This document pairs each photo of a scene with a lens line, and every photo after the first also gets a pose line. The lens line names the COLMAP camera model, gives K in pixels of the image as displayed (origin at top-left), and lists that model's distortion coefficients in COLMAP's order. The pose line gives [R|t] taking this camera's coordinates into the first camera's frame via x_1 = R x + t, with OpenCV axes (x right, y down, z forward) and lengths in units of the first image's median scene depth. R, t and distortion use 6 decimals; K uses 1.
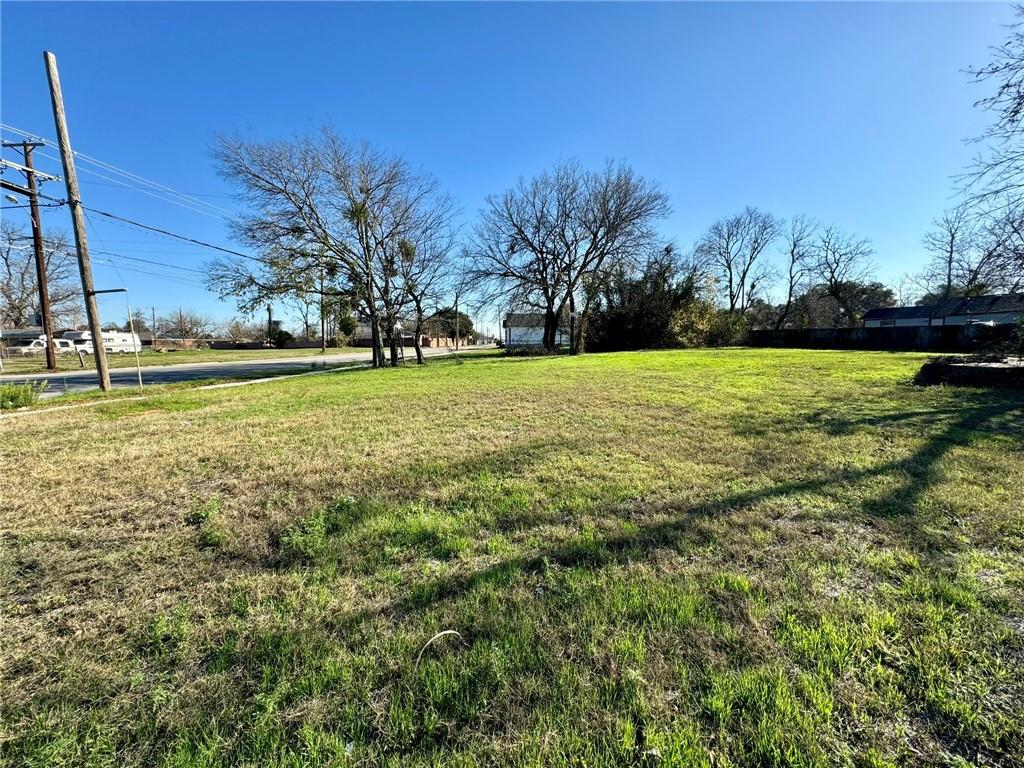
lens RADIAL K [[407.5, 0, 511.9], [0, 407.5, 382.2], [0, 0, 1]] dist [-0.000301, 0.000089]
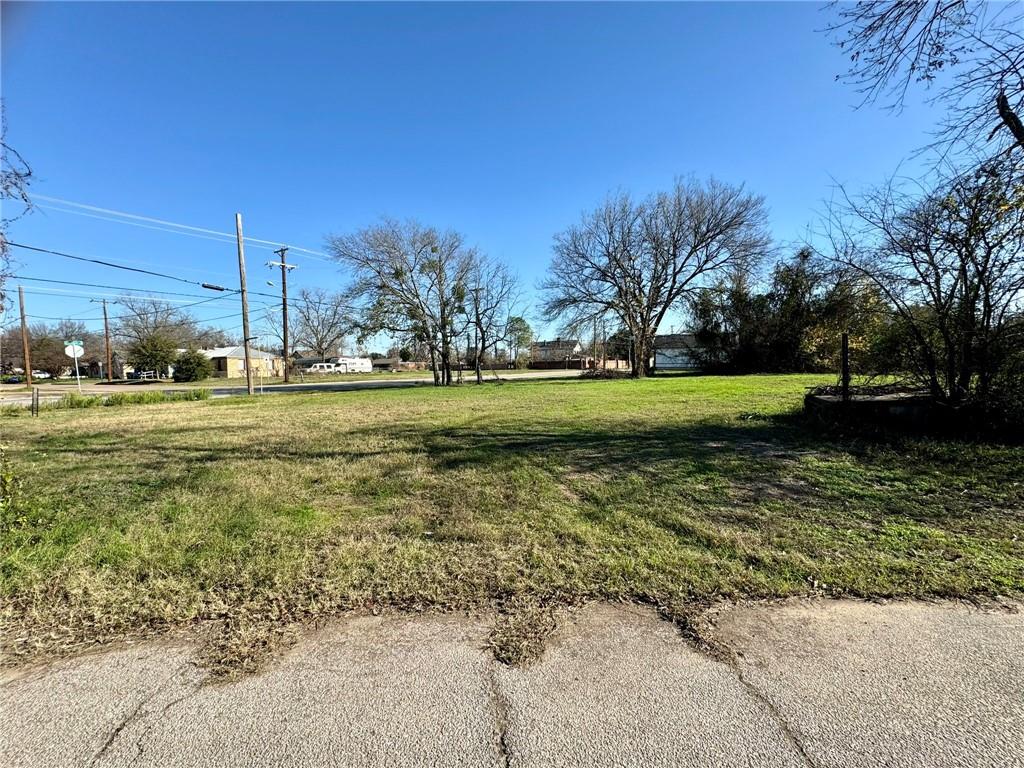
lens RADIAL K [[407.5, 0, 511.9], [0, 407.5, 382.2], [0, 0, 1]] dist [-0.000301, 0.000089]
pose [[0.876874, 0.019143, -0.480338, 0.365478], [-0.044308, 0.998172, -0.041106, -0.005578], [0.478673, 0.057327, 0.876119, 0.001241]]
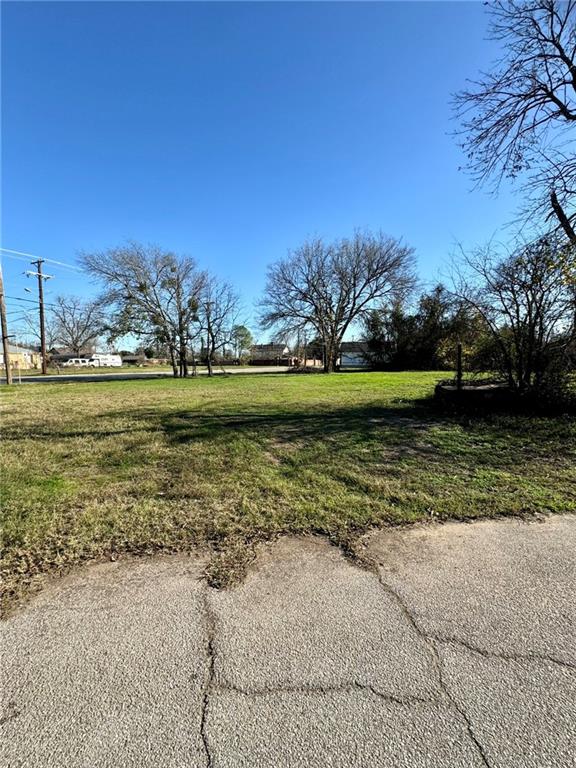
lens RADIAL K [[305.6, 0, 288.0], [0, 305.6, 384.0], [0, 0, 1]] dist [-0.000301, 0.000089]
pose [[0.943913, 0.034791, -0.328357, 0.369338], [-0.043904, 0.998828, -0.020377, -0.006304], [0.327264, 0.033651, 0.944334, 0.002718]]
